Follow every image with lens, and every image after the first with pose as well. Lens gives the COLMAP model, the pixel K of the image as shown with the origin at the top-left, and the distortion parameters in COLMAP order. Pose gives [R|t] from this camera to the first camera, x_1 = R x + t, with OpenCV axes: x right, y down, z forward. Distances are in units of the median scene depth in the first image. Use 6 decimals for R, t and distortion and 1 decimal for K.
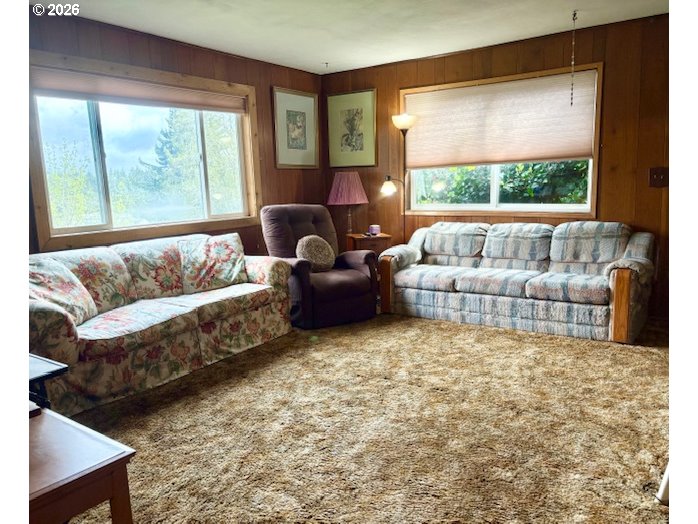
lens RADIAL K [[534.8, 0, 347.2], [0, 534.8, 272.3], [0, 0, 1]] dist [0.049690, -0.052755]
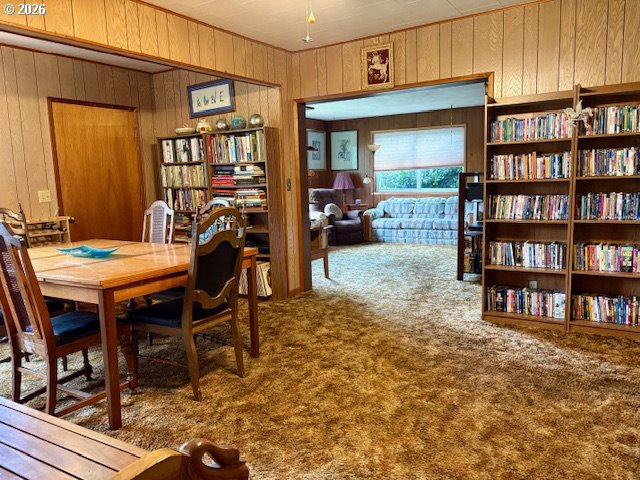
lens RADIAL K [[490.4, 0, 311.2], [0, 490.4, 251.6], [0, 0, 1]] dist [0.049690, -0.052755]
pose [[0.998498, -0.005013, 0.054562, -0.253513], [0.005883, 0.999858, -0.015800, 0.149294], [-0.054475, 0.016097, 0.998385, -0.897235]]
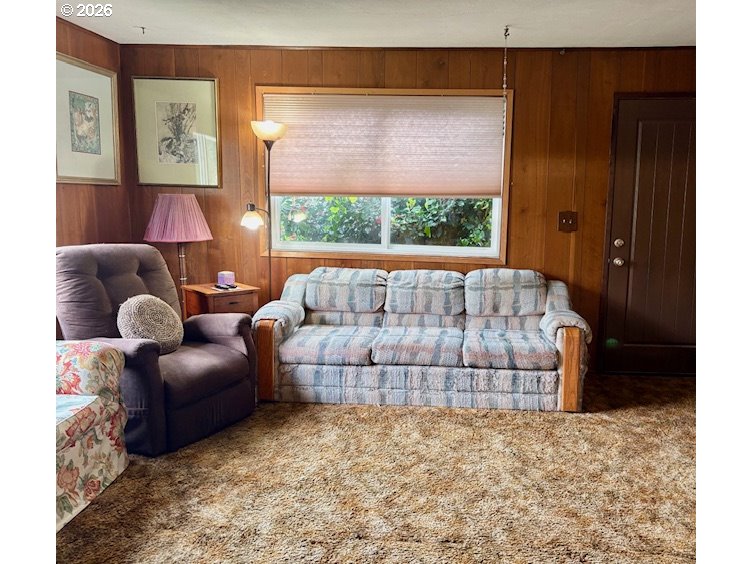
lens RADIAL K [[576.2, 0, 432.6], [0, 576.2, 286.1], [0, 0, 1]] dist [0.049690, -0.052755]
pose [[0.847138, -0.034693, 0.530239, -0.143503], [0.043666, 0.999037, -0.004397, -0.063691], [-0.529575, 0.026878, 0.847837, 0.250543]]
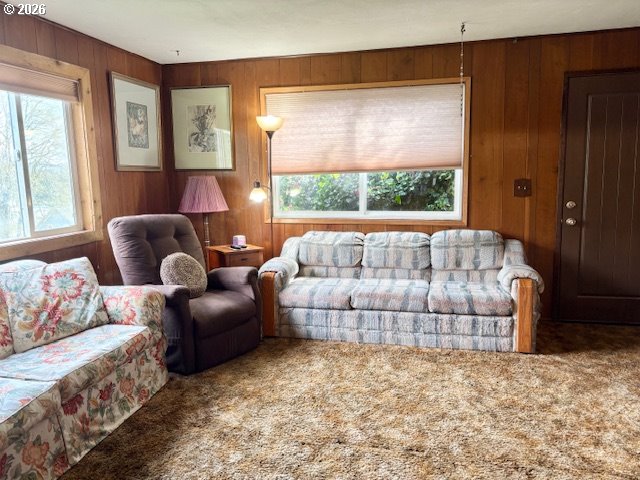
lens RADIAL K [[490.4, 0, 319.5], [0, 490.4, 243.7], [0, 0, 1]] dist [0.049690, -0.052755]
pose [[0.929112, -0.036672, 0.367975, -0.146915], [0.050045, 0.998386, -0.026861, -0.053510], [-0.366396, 0.043372, 0.929448, 0.219760]]
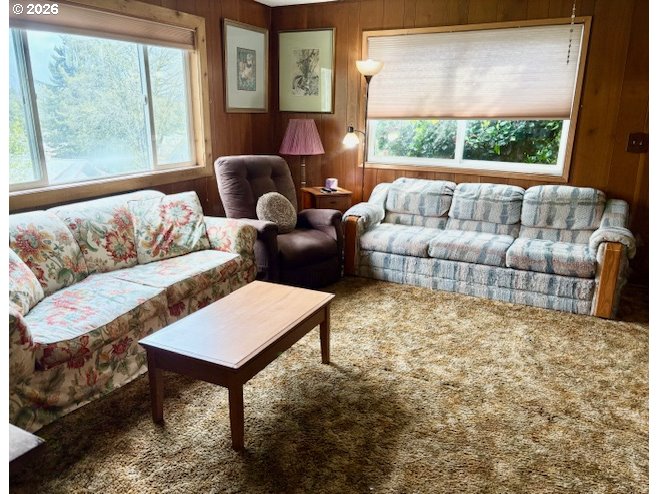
lens RADIAL K [[508.3, 0, 311.8], [0, 508.3, 253.3], [0, 0, 1]] dist [0.035433, -0.022301]
pose [[0.992042, 0.003854, 0.125845, -0.111699], [-0.017277, 0.994243, 0.105746, -0.060066], [-0.124713, -0.107079, 0.986398, 0.125604]]
